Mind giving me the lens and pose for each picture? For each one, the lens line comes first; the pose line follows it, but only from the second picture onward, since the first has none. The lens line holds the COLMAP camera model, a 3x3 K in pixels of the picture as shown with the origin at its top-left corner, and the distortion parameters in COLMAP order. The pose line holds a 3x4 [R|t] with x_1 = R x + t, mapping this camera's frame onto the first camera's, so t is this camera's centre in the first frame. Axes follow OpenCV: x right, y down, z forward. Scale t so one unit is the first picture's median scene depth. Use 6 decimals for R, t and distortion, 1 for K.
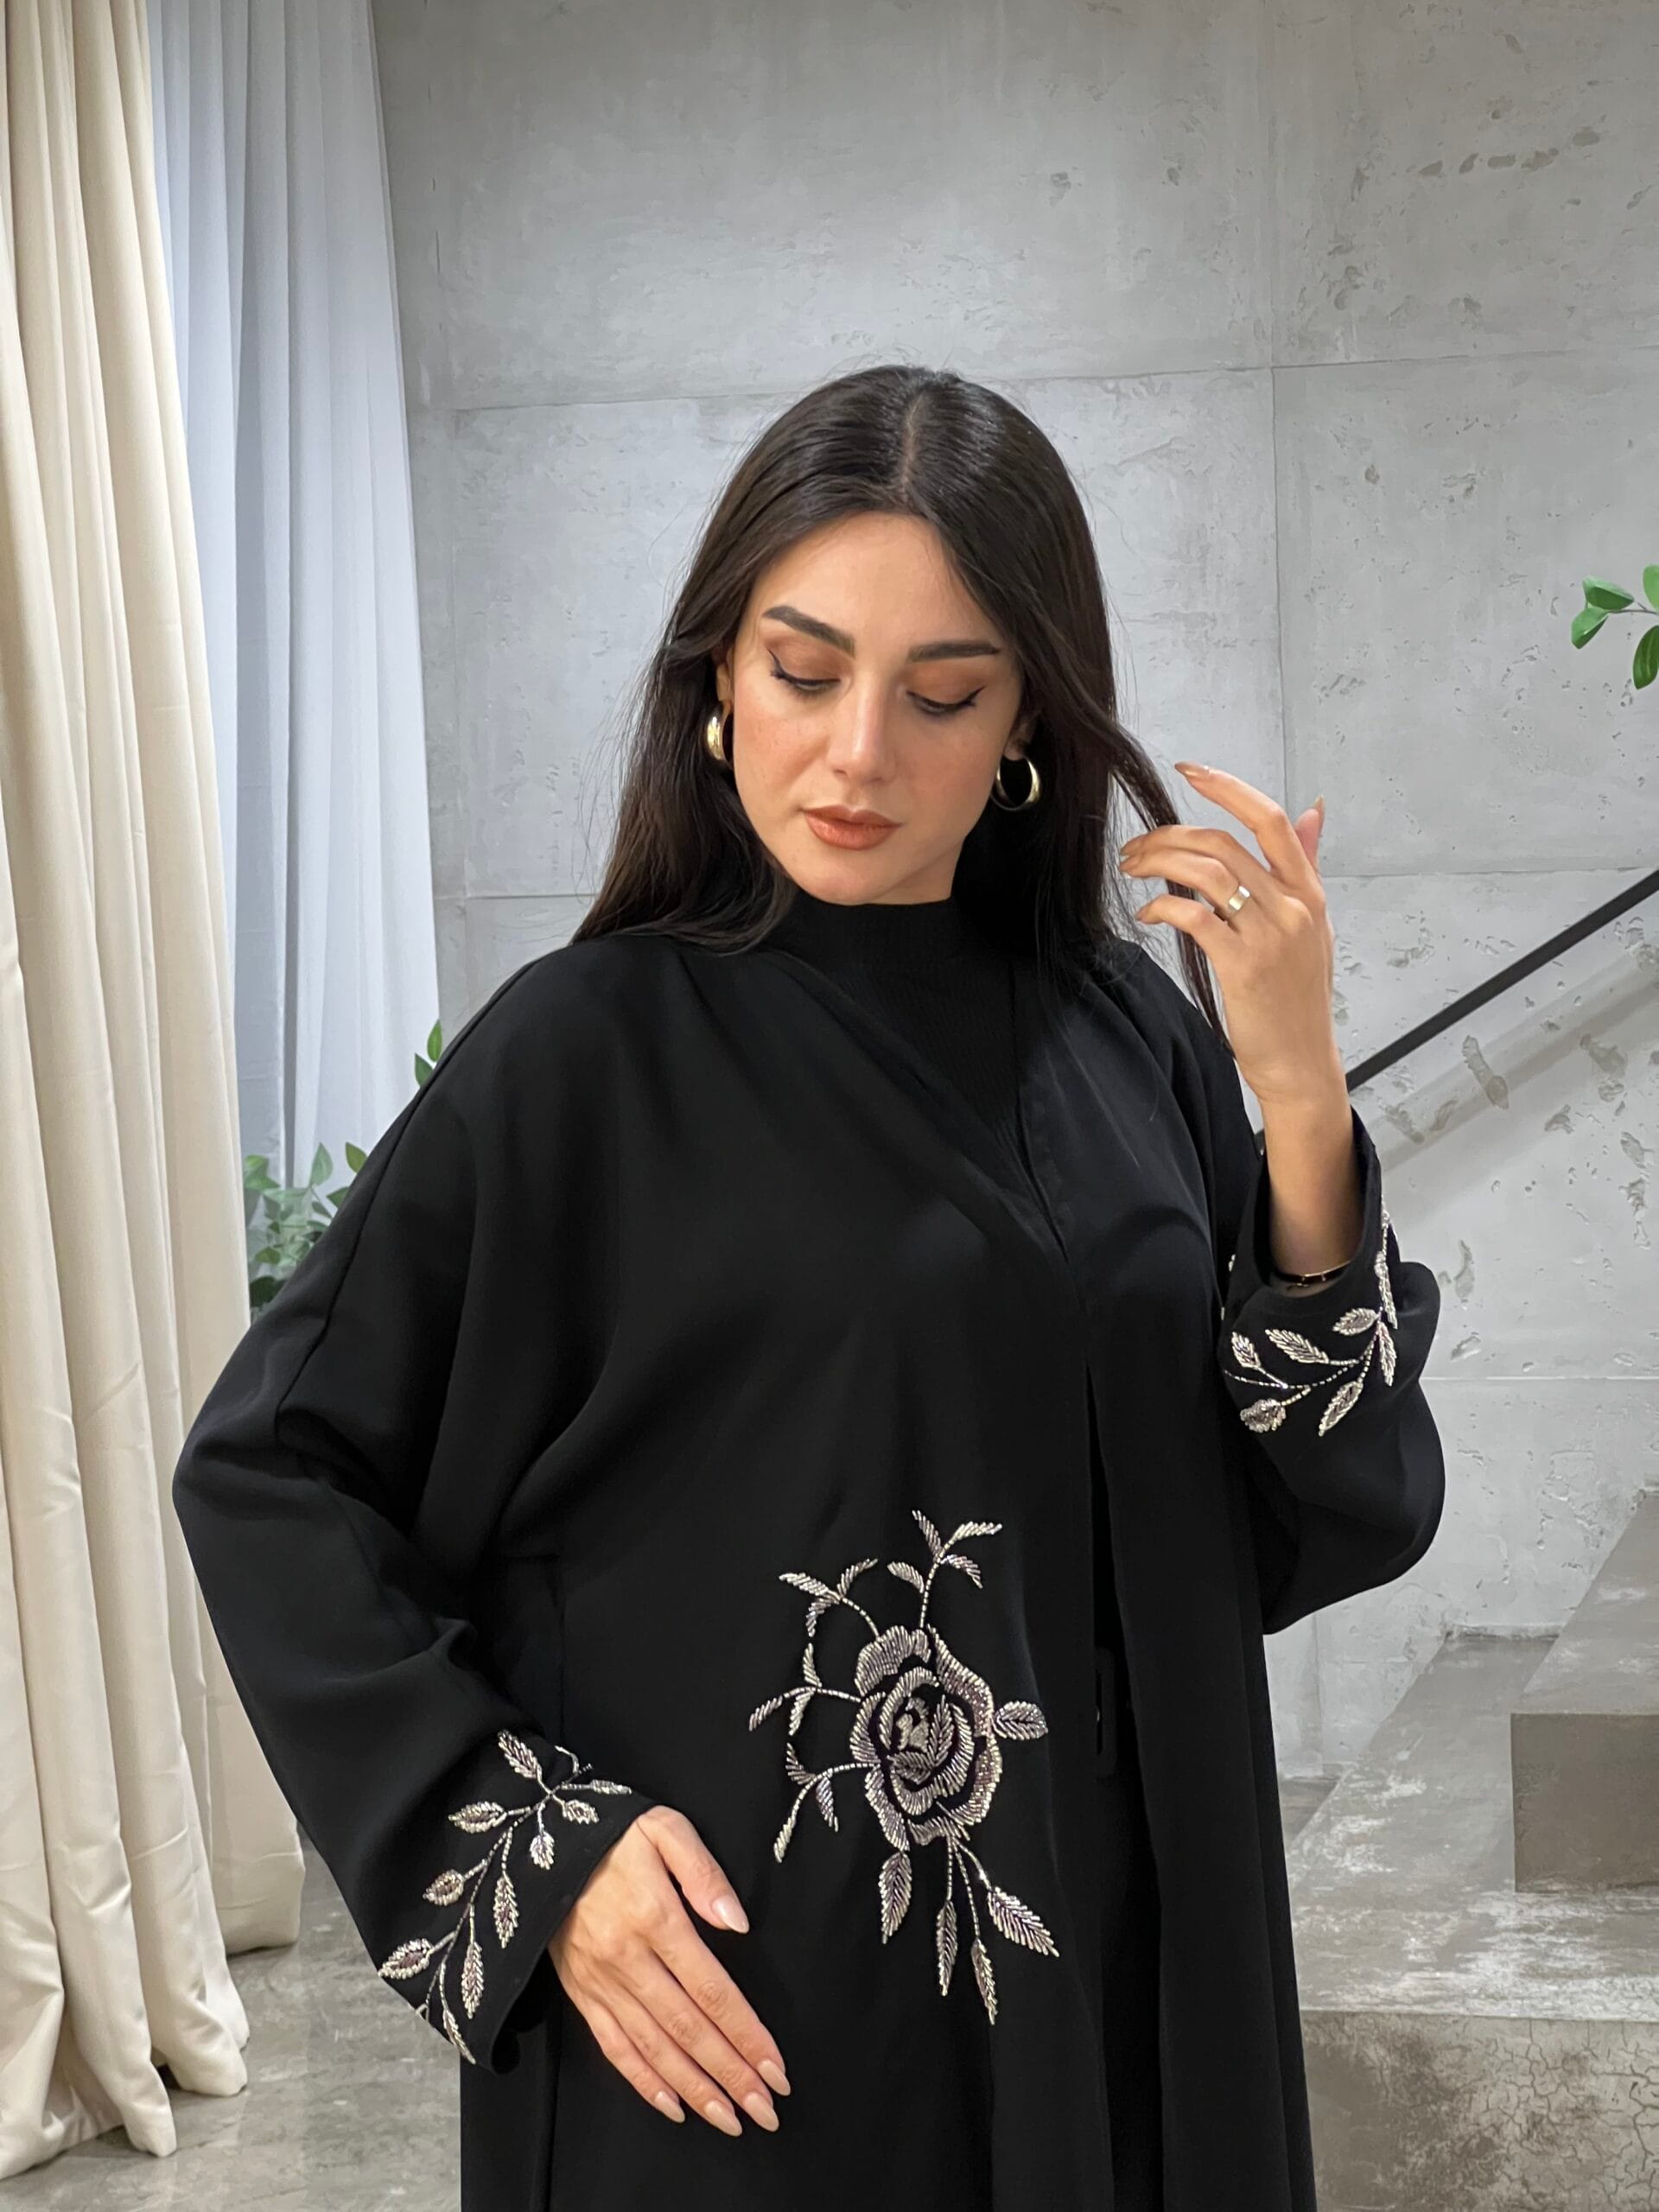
lens RADIAL K [[5072.3, 0, 842.9], [0, 5072.3, 1119.9], [0, 0, 1]] dist [0.214965, 0.000000]
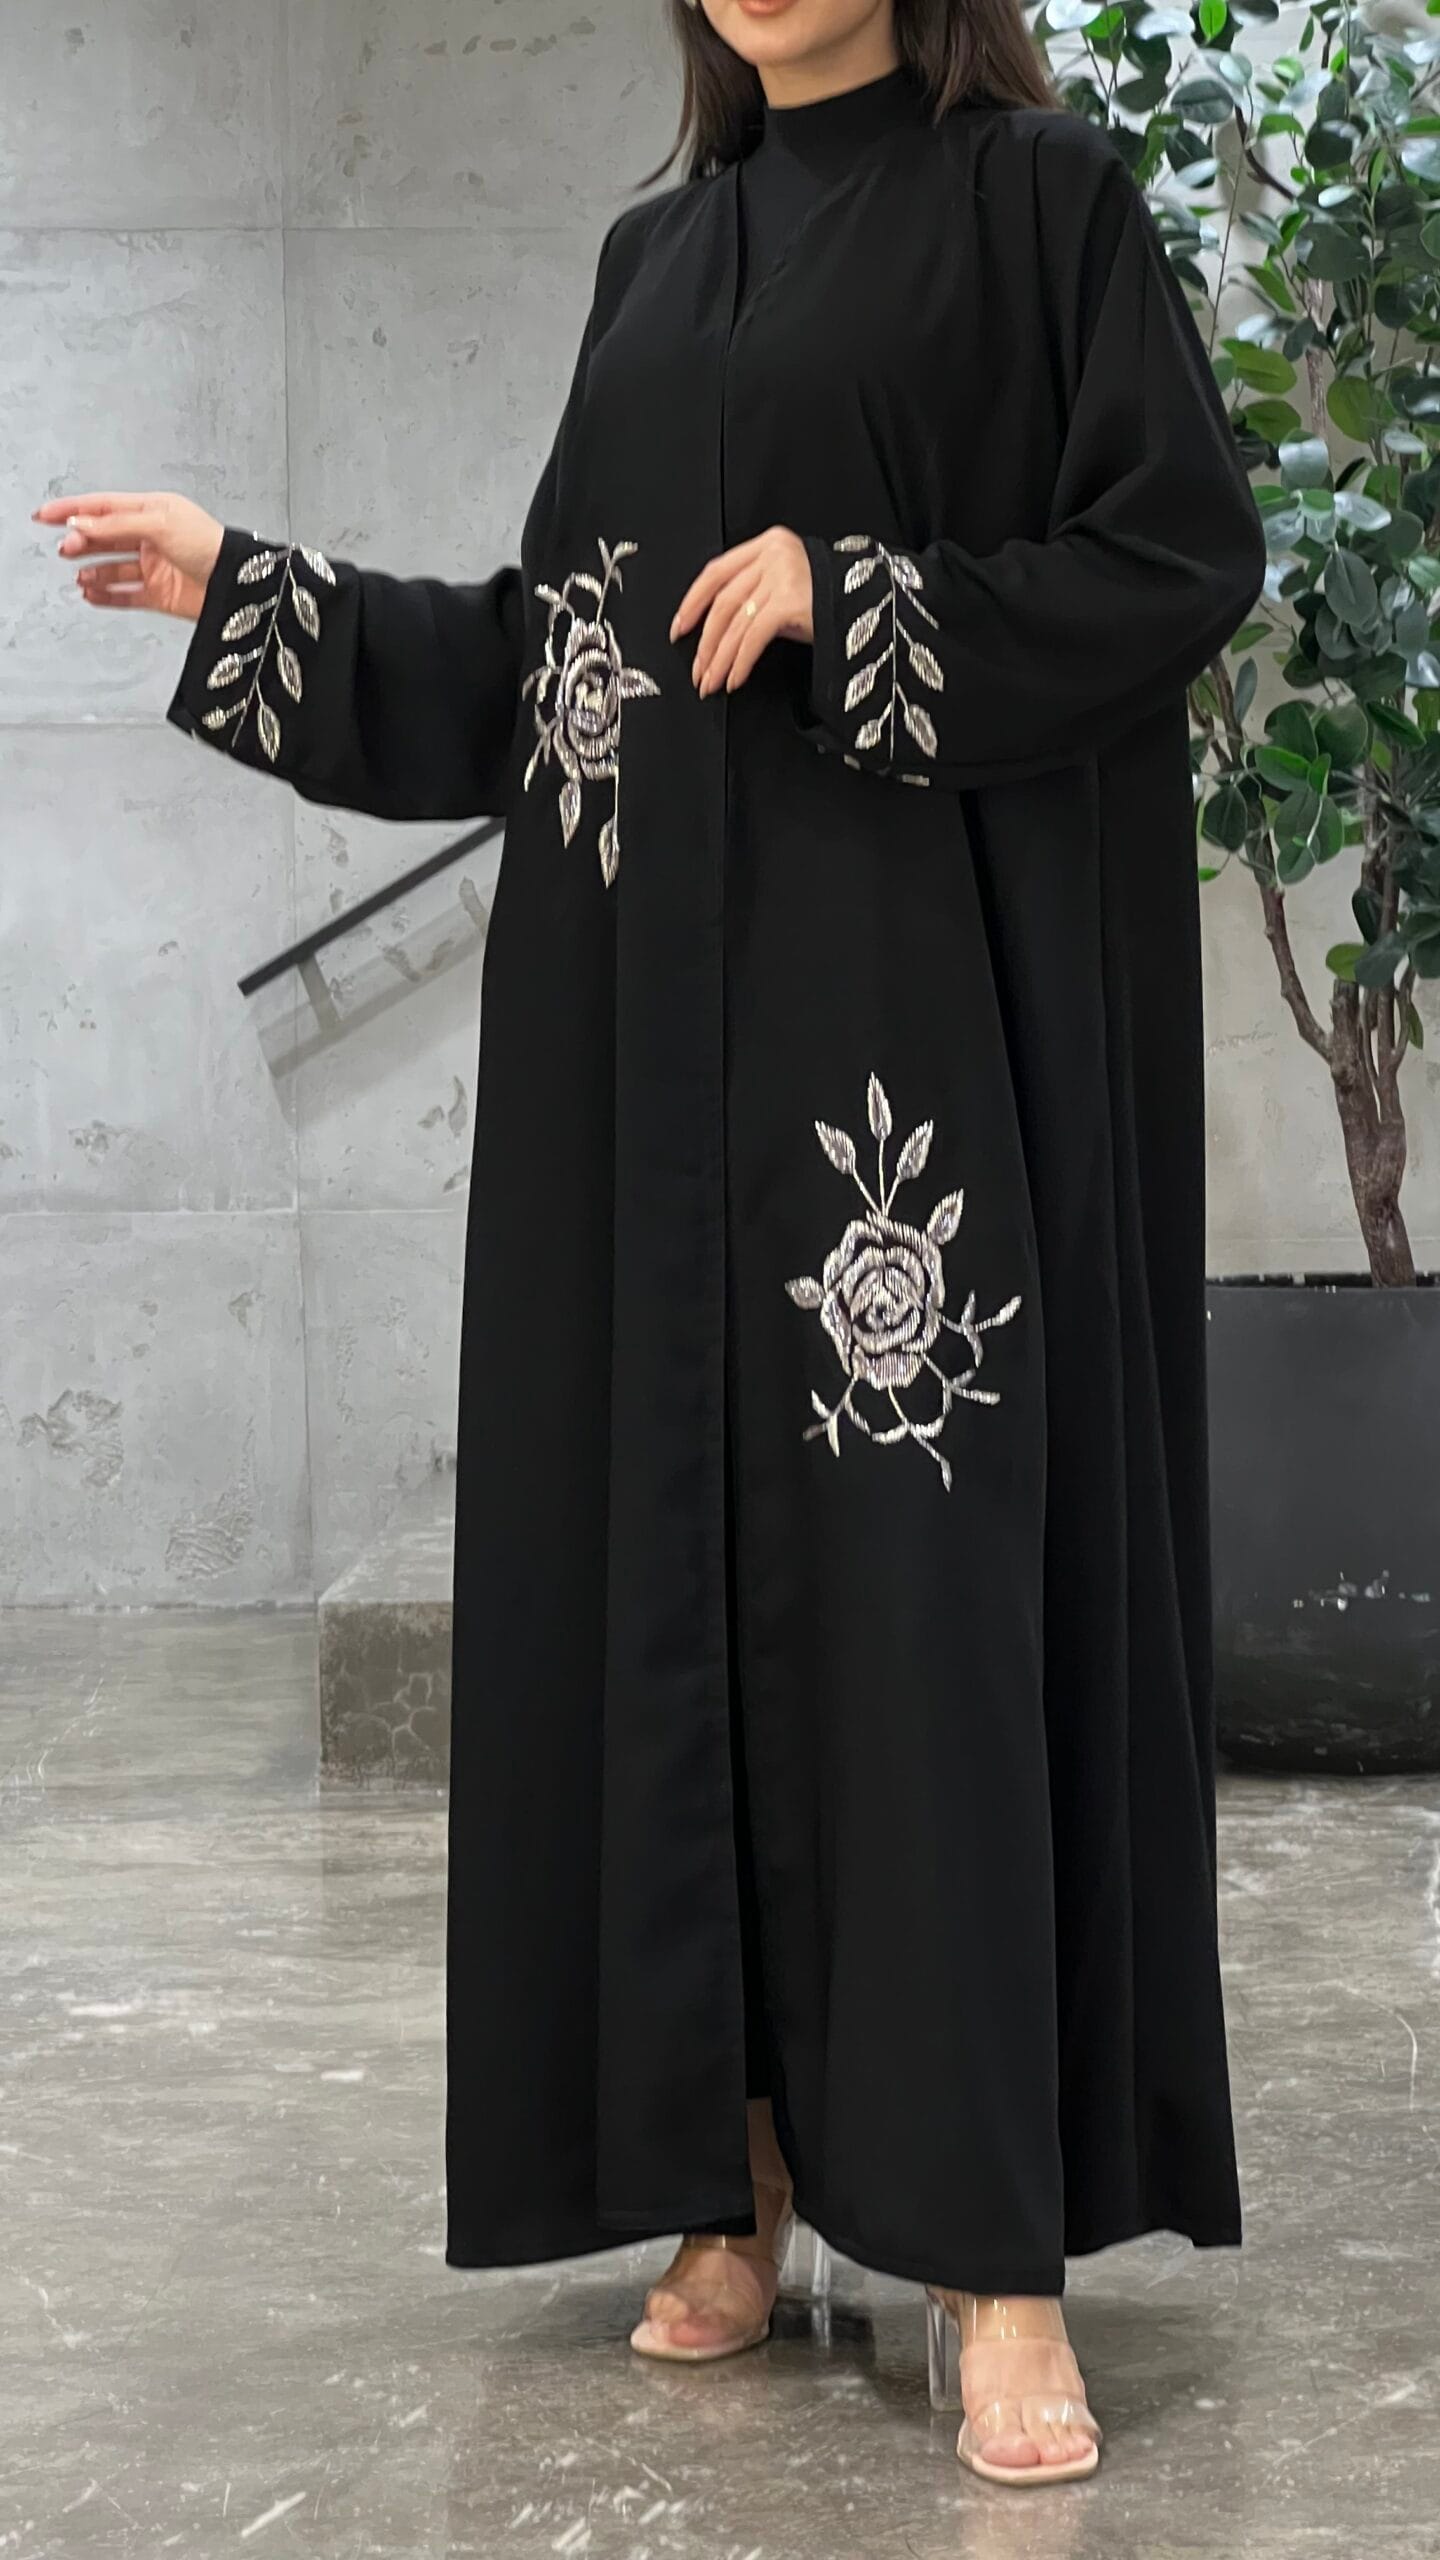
lens RADIAL K [[5853.5, 0, 705.5], [0, 5853.5, 1230.7], [0, 0, 1]] dist [0.223454, 0.000000]
pose [[0.970254, 0.017258, 0.241472, -0.117949], [-0.004706, 0.998612, -0.052462, 0.117665], [-0.242042, 0.049765, 0.968989, -0.170220]]
